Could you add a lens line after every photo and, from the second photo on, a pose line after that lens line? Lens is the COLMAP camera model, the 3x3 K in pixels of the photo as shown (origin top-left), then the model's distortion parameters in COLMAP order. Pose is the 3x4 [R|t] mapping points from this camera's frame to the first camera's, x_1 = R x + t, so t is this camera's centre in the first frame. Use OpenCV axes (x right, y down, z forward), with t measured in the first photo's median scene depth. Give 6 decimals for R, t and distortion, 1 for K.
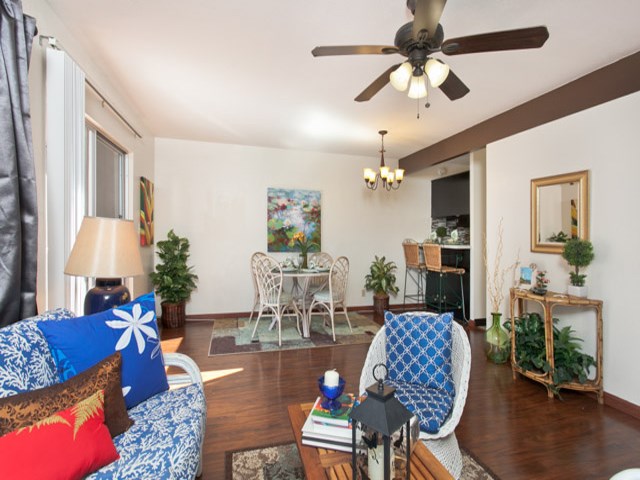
lens RADIAL K [[312.0, 0, 332.2], [0, 312.0, 232.6], [0, 0, 1]] dist [-0.016449, 0.001845]
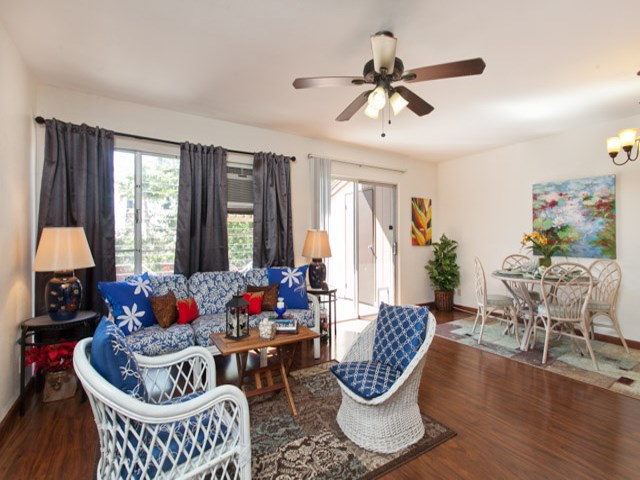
lens RADIAL K [[312.0, 0, 315.9], [0, 312.0, 238.9], [0, 0, 1]] dist [-0.016449, 0.001845]
pose [[0.245623, -0.010361, -0.969310, 0.505081], [0.019098, 0.999801, -0.005848, 0.007528], [0.969177, -0.017076, 0.245771, 0.166000]]
